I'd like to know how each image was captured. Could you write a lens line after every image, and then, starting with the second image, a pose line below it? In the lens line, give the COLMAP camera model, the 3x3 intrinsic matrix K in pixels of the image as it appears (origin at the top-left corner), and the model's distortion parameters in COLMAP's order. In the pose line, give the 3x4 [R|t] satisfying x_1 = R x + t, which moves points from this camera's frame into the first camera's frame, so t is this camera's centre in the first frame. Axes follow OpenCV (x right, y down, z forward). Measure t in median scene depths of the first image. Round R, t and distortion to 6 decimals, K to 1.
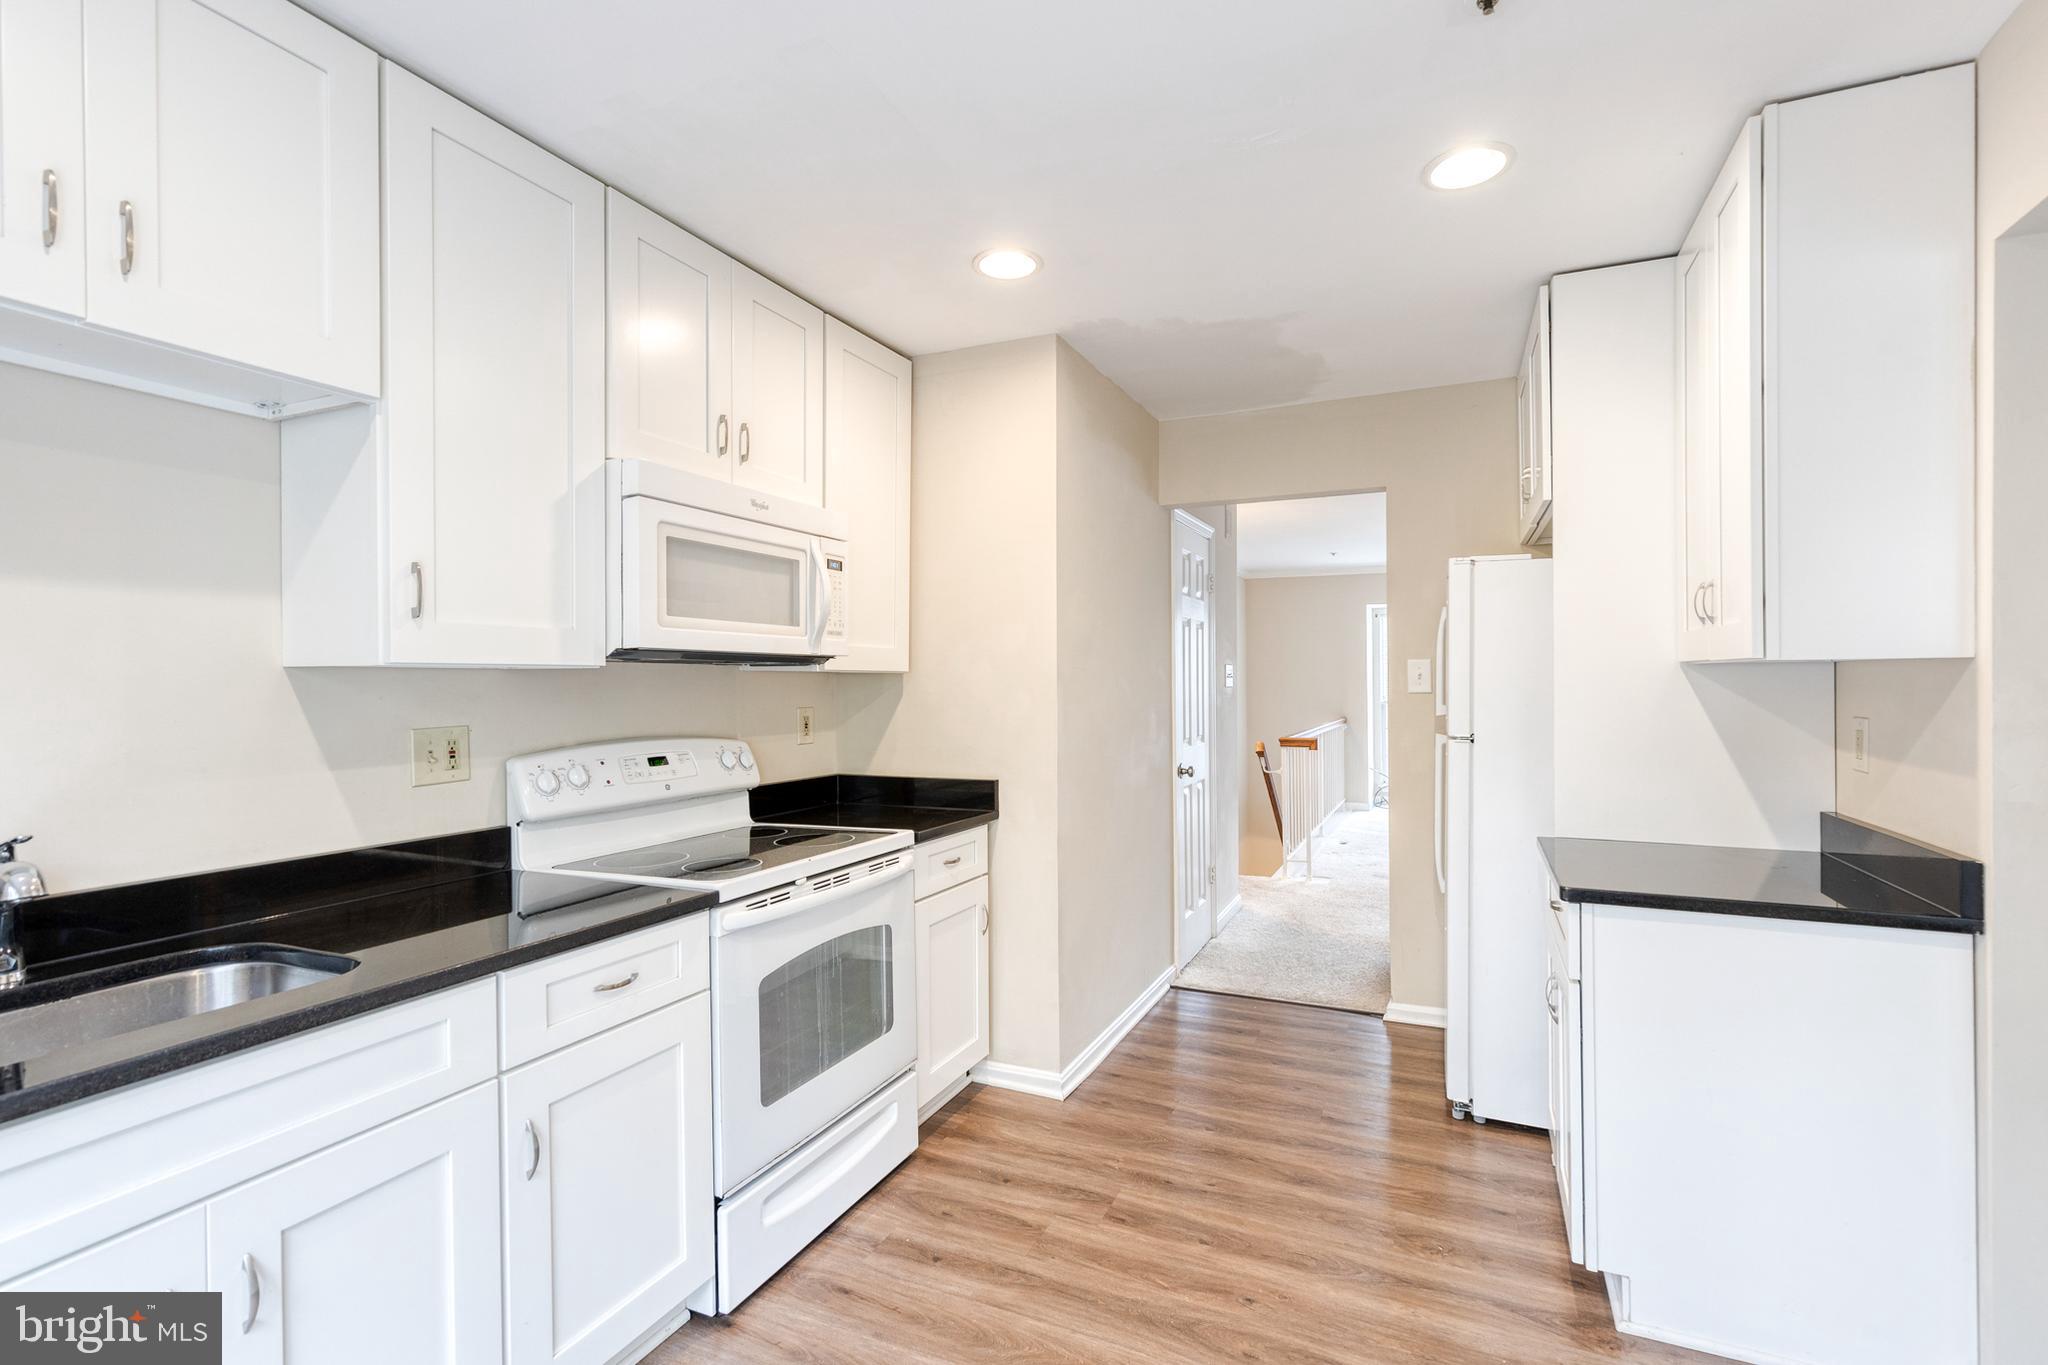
lens RADIAL K [[942.1, 0, 1052.5], [0, 942.1, 676.2], [0, 0, 1]] dist [0.012823, -0.000661]
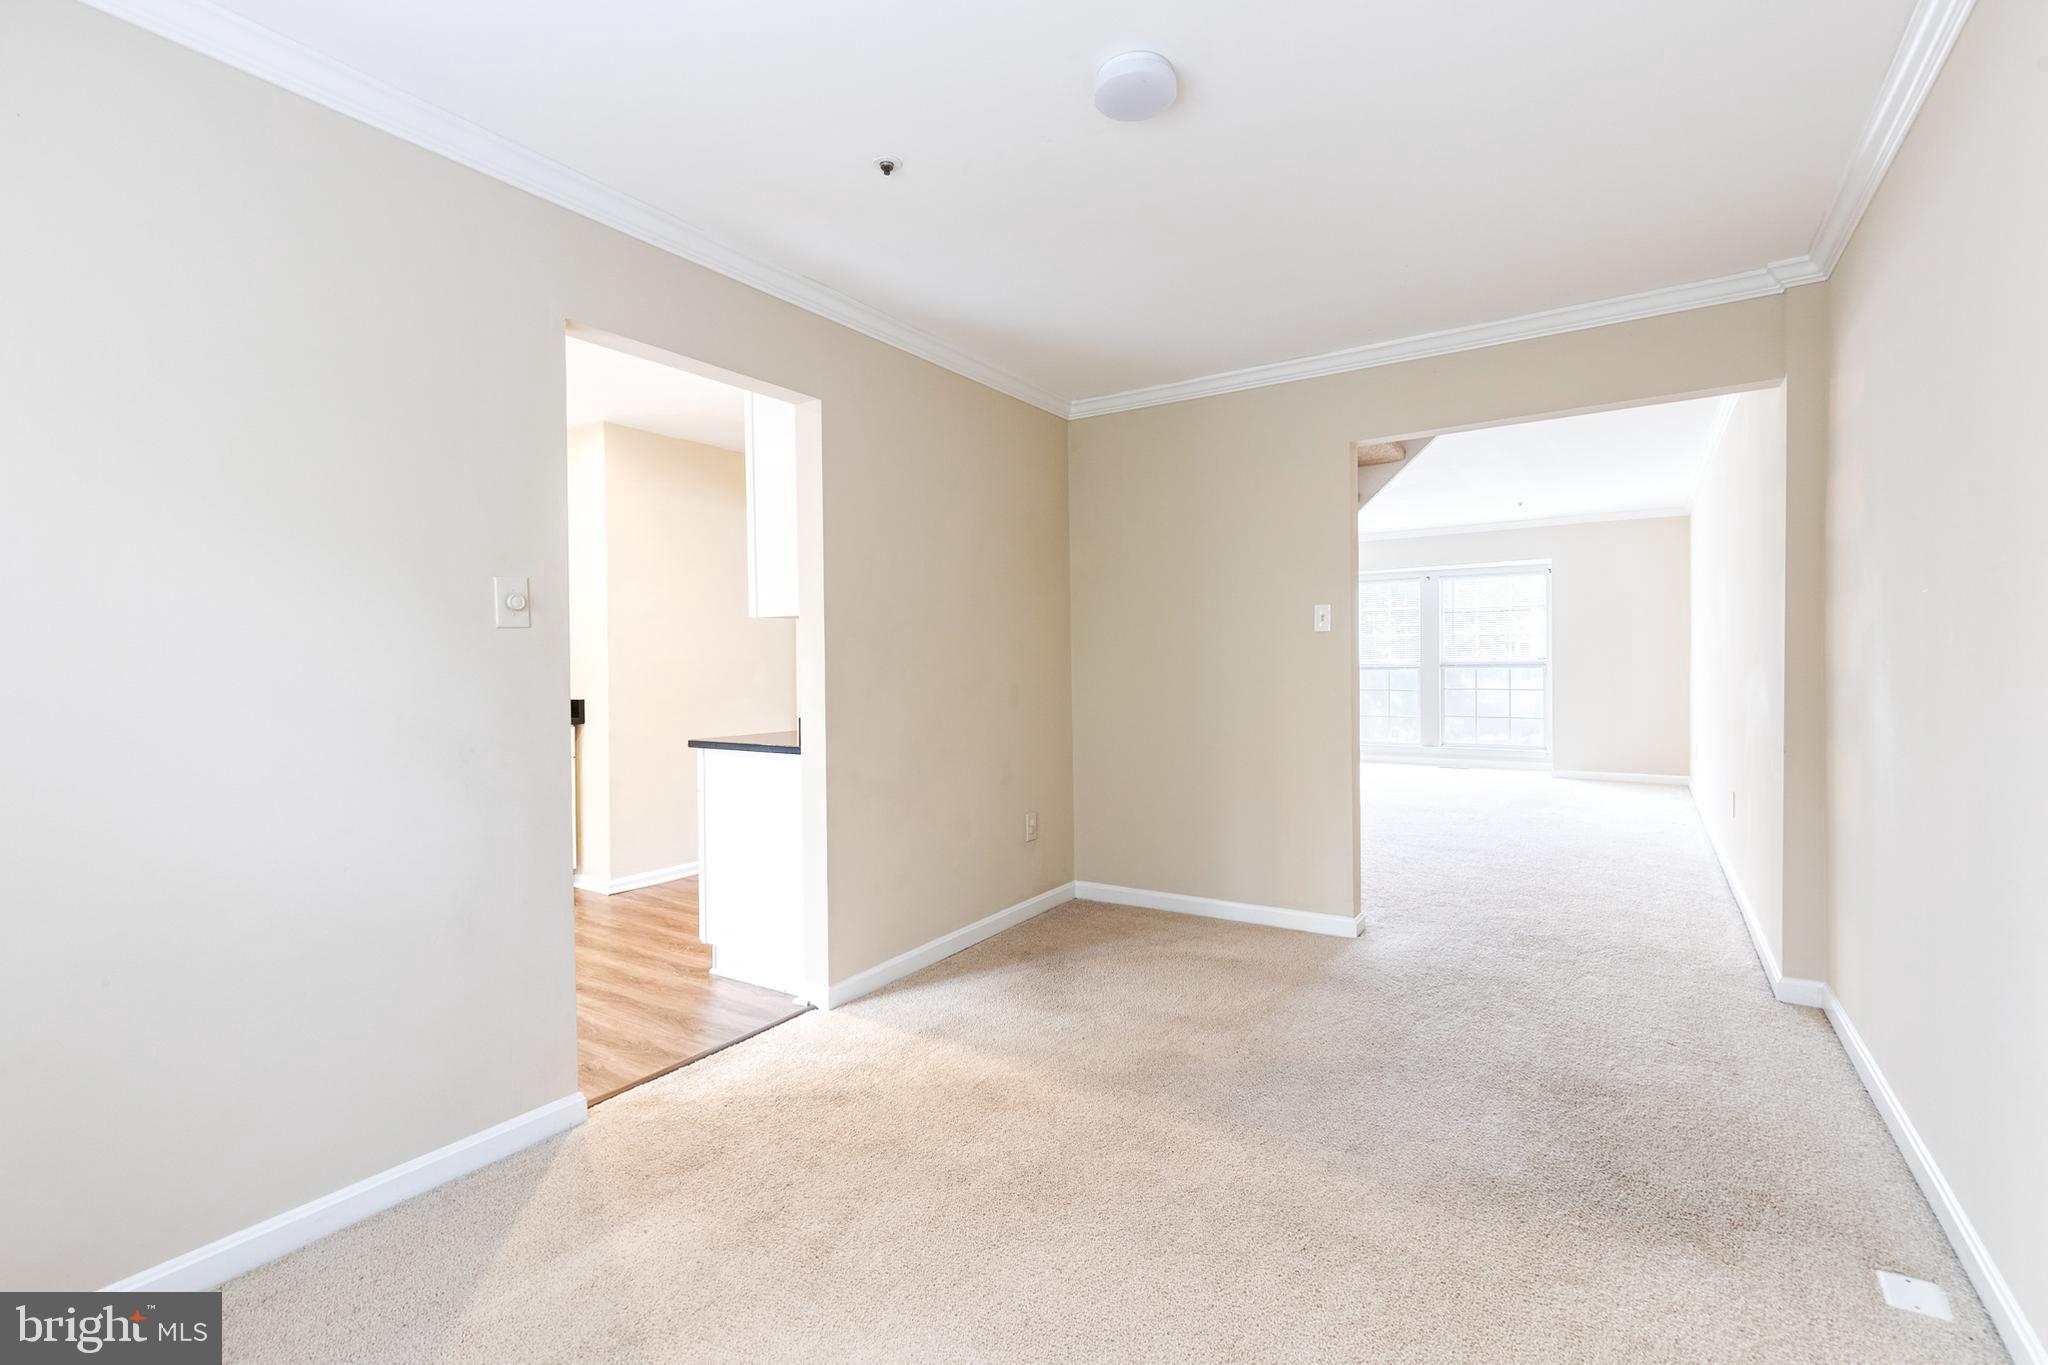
lens RADIAL K [[942.1, 0, 1052.5], [0, 942.1, 676.2], [0, 0, 1]] dist [0.012823, -0.000661]
pose [[0.992933, 0.008623, -0.118360, 1.449166], [-0.005536, 0.999636, 0.026390, 0.042912], [0.118545, -0.025549, 0.992620, -0.753561]]
